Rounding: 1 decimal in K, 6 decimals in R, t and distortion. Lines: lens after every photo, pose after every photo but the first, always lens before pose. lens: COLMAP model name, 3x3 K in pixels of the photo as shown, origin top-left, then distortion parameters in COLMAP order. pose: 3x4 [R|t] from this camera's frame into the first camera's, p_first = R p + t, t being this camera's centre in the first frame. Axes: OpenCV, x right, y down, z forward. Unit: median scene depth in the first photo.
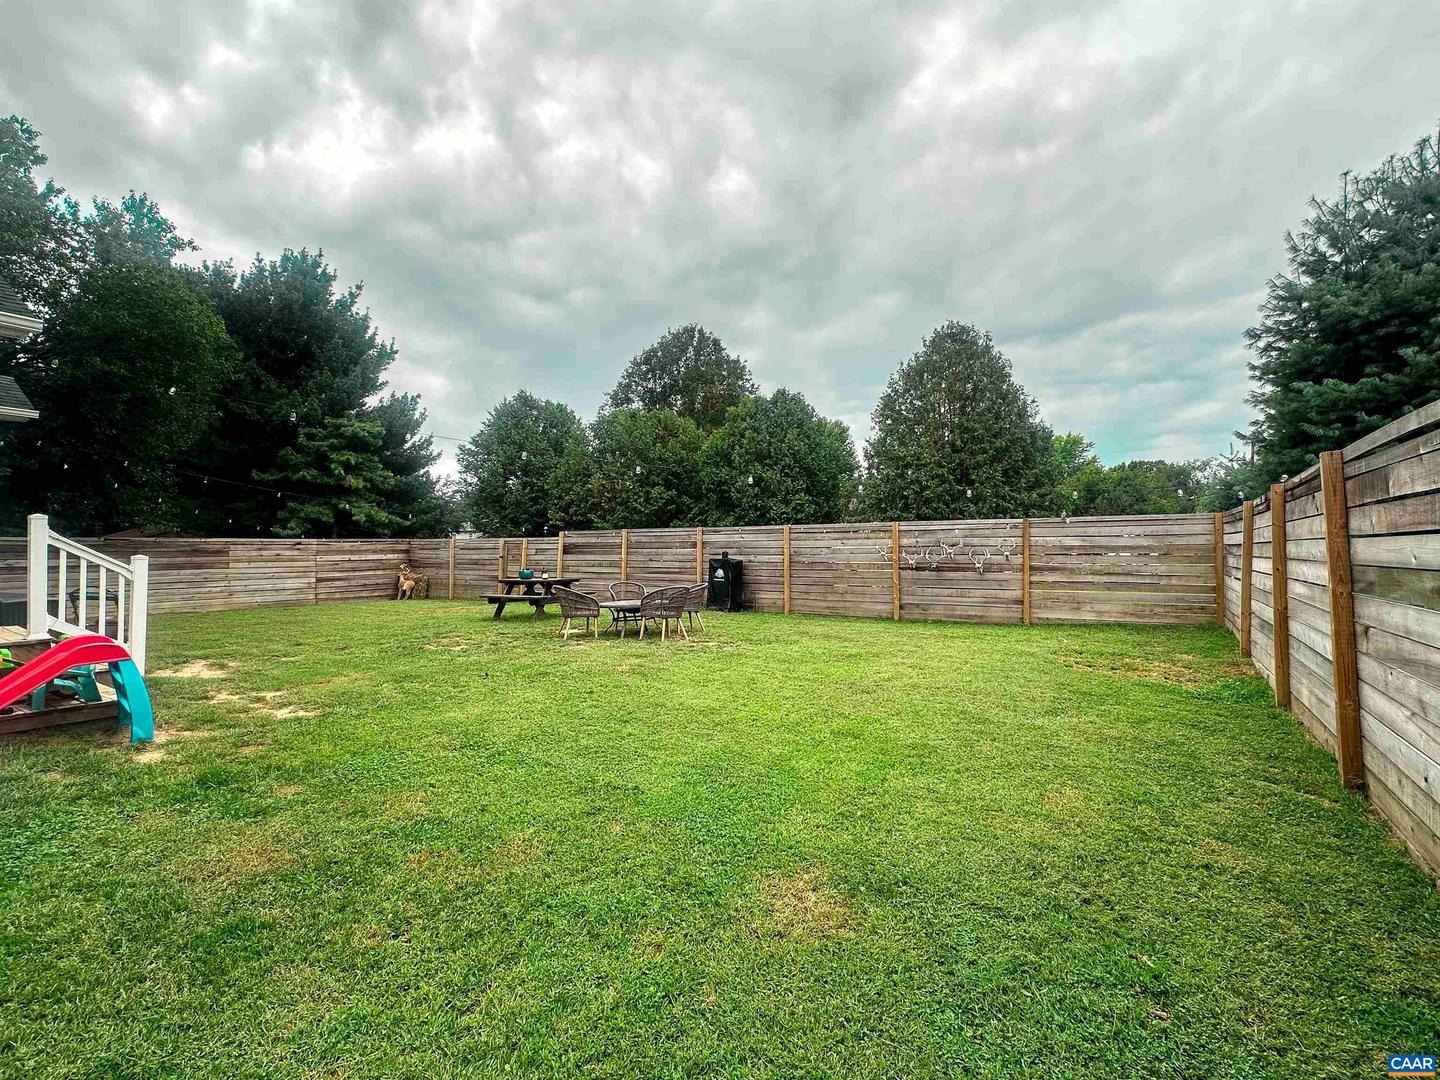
lens RADIAL K [[641.8, 0, 719.1], [0, 641.8, 544.4], [0, 0, 1]] dist [-0.000765, -0.000305]
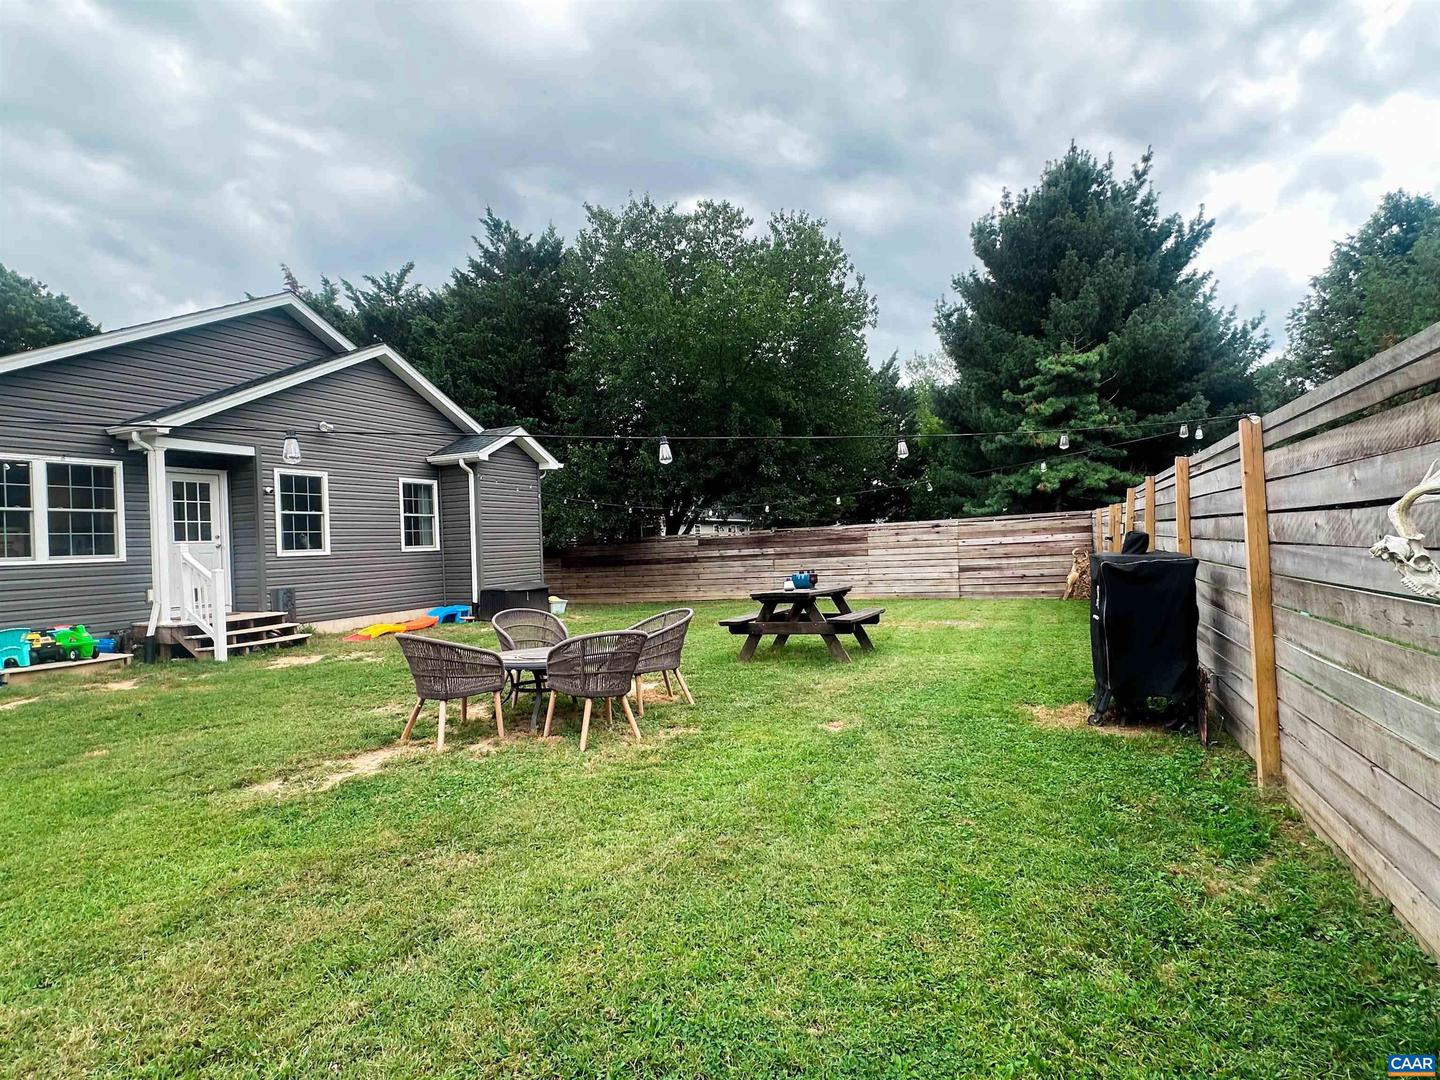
lens RADIAL K [[727.7, 0, 759.2], [0, 727.7, 542.4], [0, 0, 1]] dist [0.029075, 0.000278]
pose [[0.209628, -0.003387, -0.977775, 0.254277], [0.052190, 0.998607, 0.007730, 0.001098], [0.976387, -0.052651, 0.209513, 0.609264]]
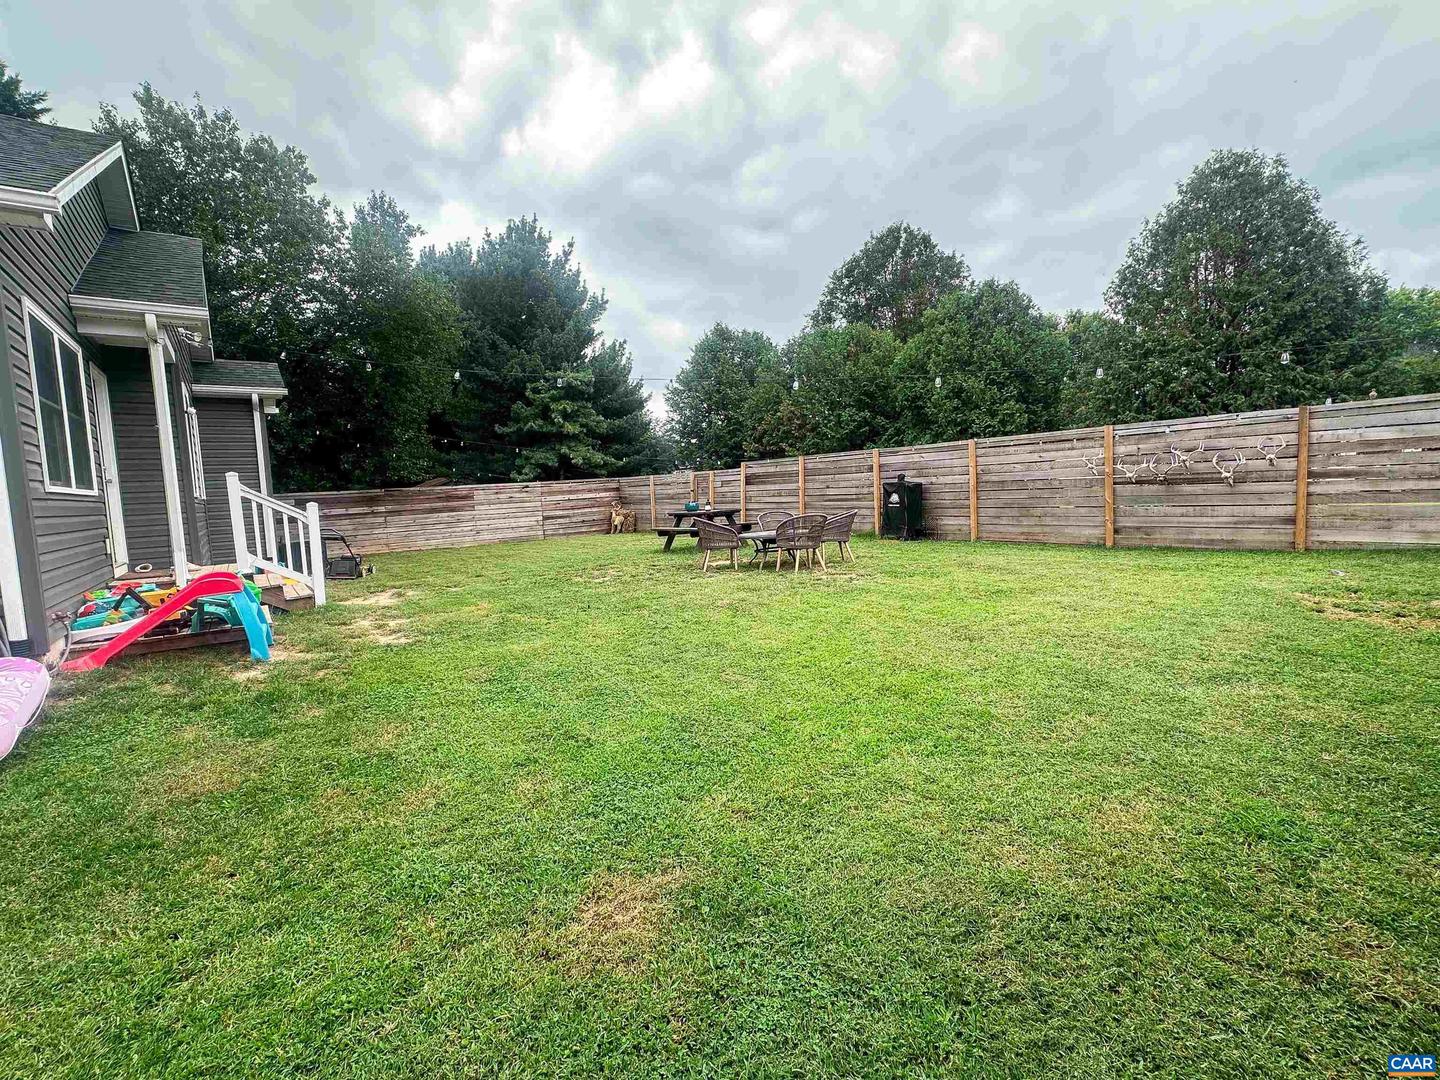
lens RADIAL K [[641.8, 0, 728.4], [0, 641.8, 543.2], [0, 0, 1]] dist [-0.000765, -0.000305]
pose [[0.937796, -0.014963, -0.346864, 0.079274], [0.052273, 0.993767, 0.098458, 0.005392], [0.343228, -0.110465, 0.932733, 0.054101]]
